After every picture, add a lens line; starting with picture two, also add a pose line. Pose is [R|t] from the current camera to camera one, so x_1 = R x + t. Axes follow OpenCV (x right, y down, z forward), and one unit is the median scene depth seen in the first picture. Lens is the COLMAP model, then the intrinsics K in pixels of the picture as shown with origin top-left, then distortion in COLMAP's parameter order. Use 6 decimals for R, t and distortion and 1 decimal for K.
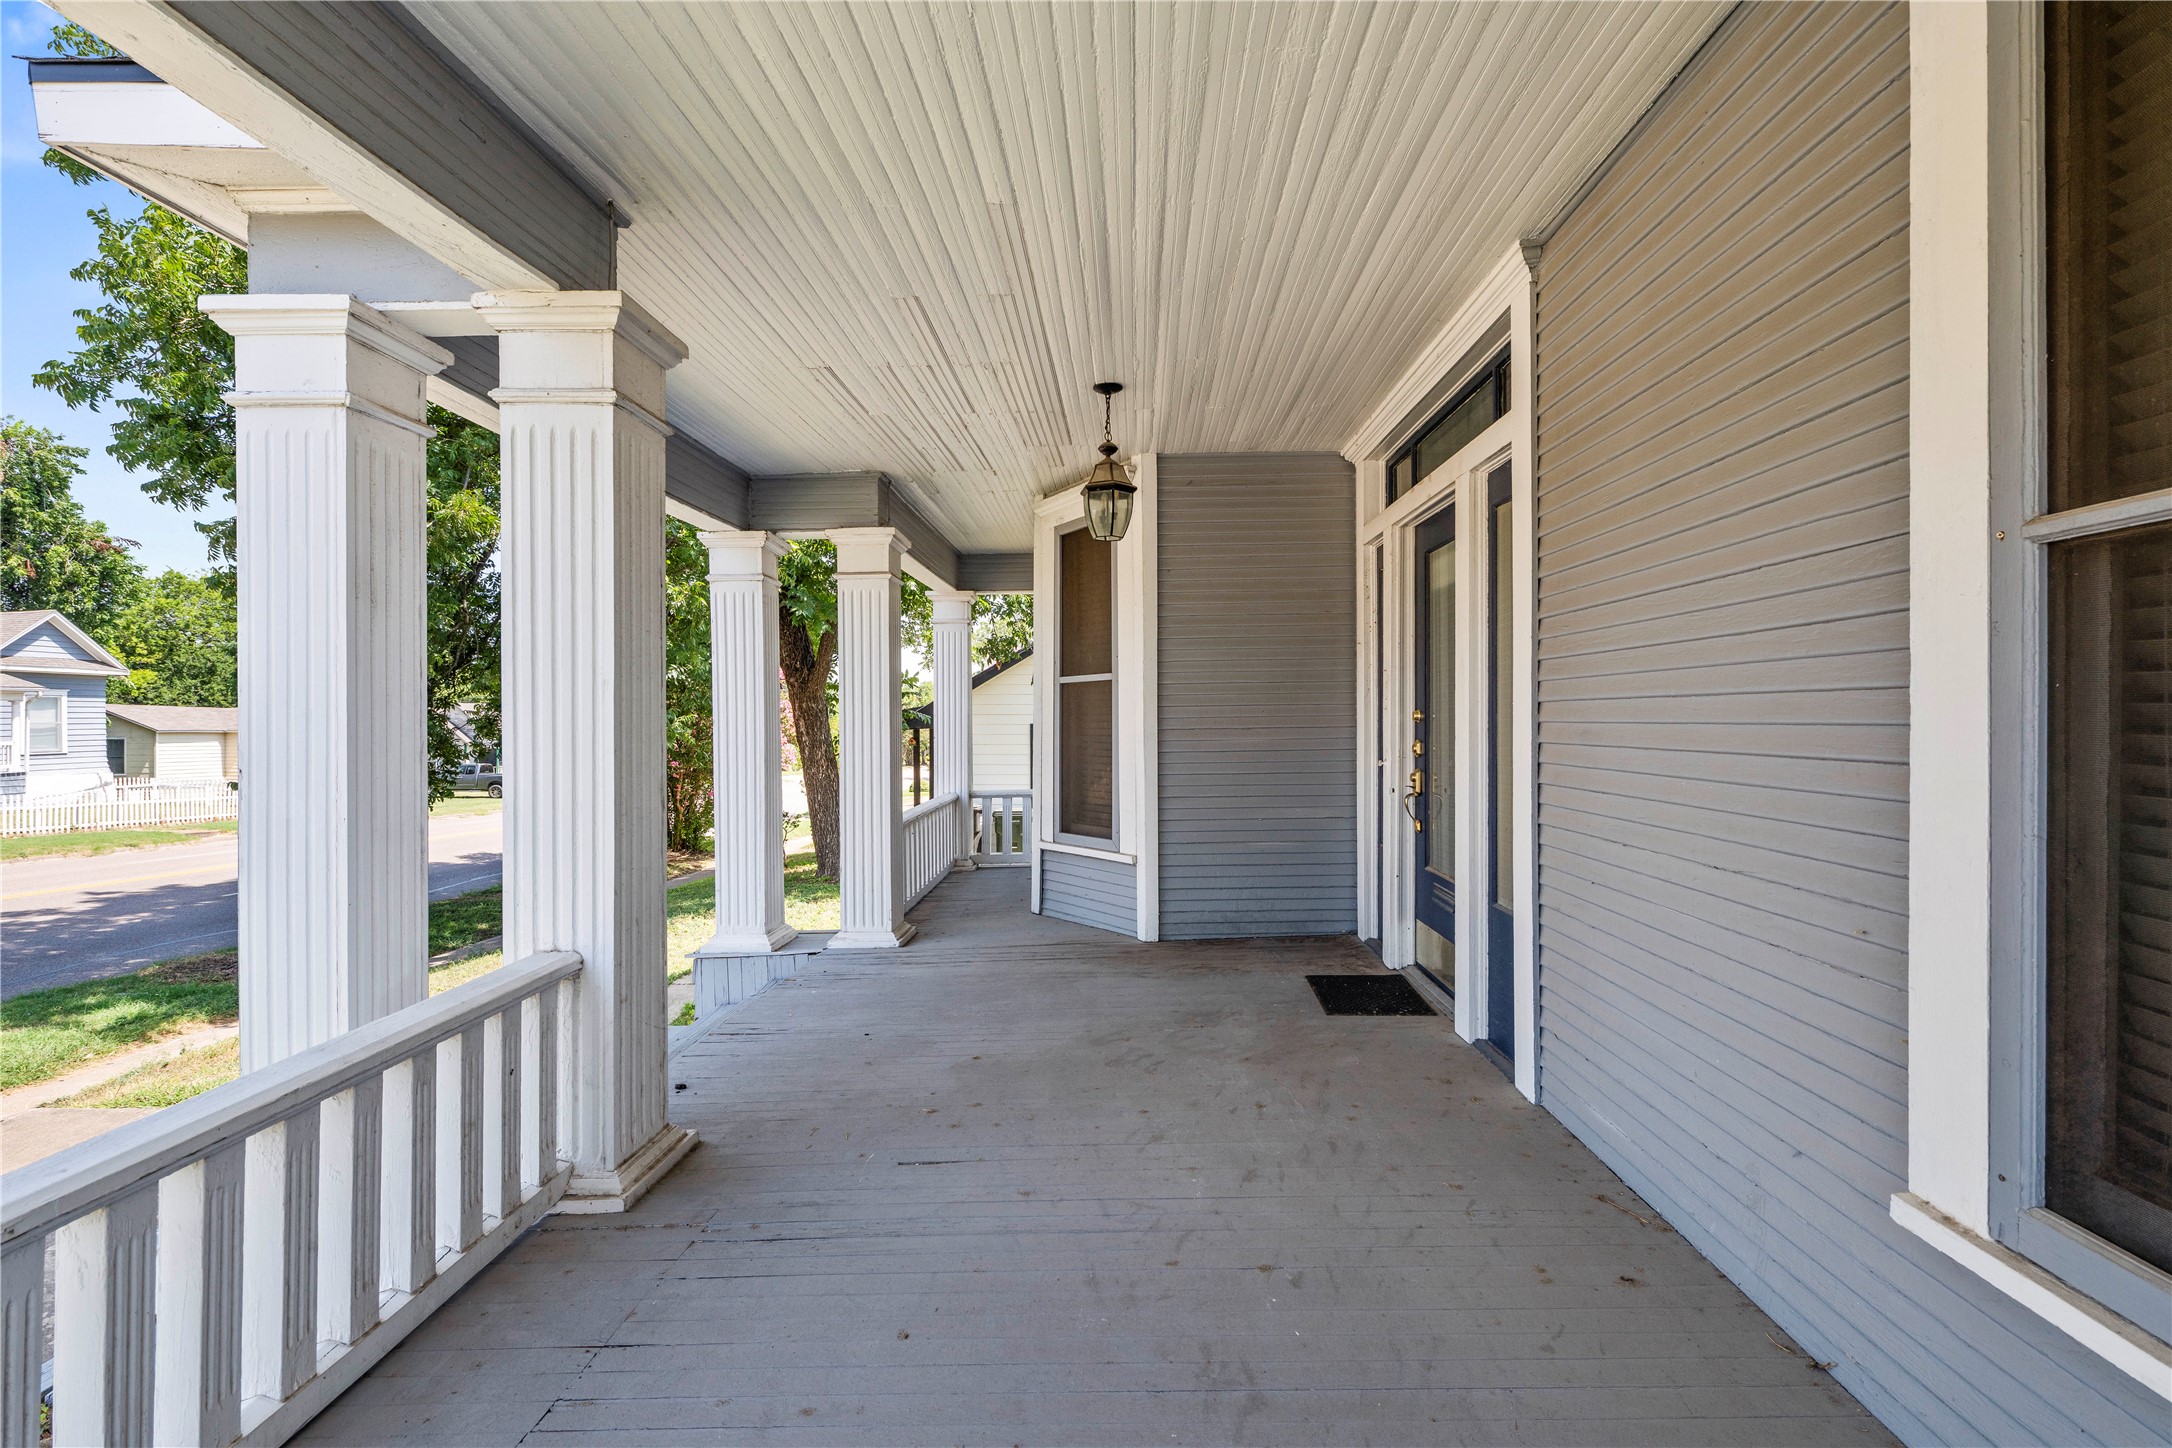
lens RADIAL K [[940.7, 0, 1122.9], [0, 940.7, 724.9], [0, 0, 1]] dist [0.000379, 0.000051]
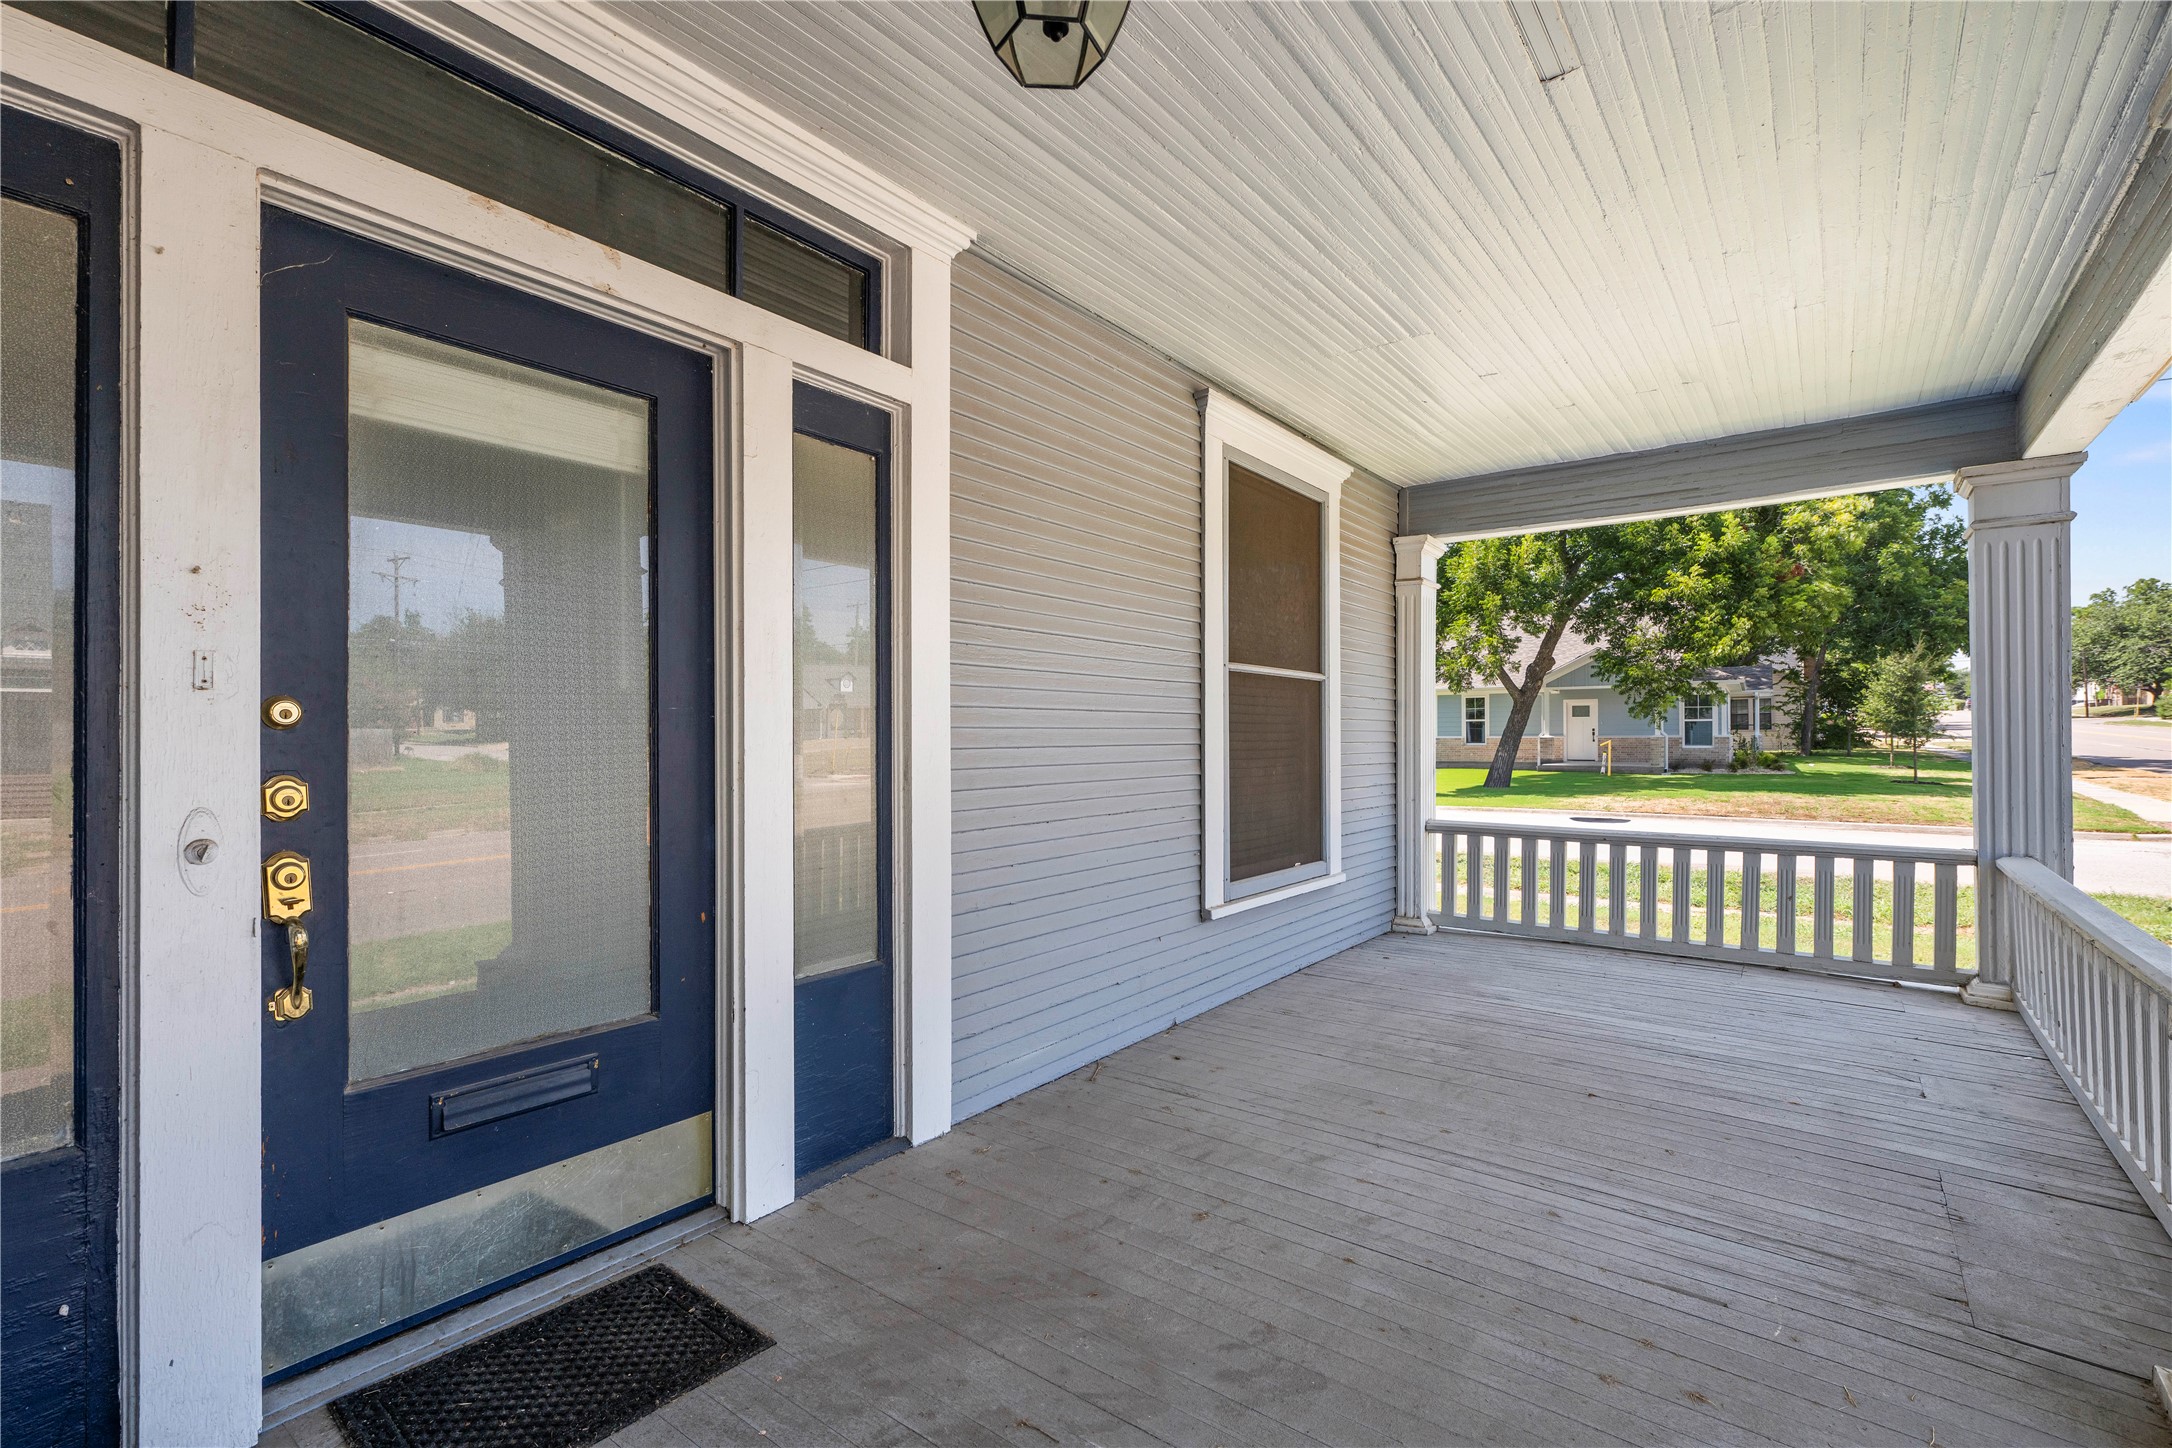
lens RADIAL K [[940.7, 0, 1122.9], [0, 940.7, 724.9], [0, 0, 1]] dist [0.000379, 0.000051]
pose [[-0.802661, 0.011169, 0.596331, -0.302163], [0.008865, 0.999938, -0.006796, 0.006751], [-0.596370, -0.000168, -0.802710, 1.867349]]
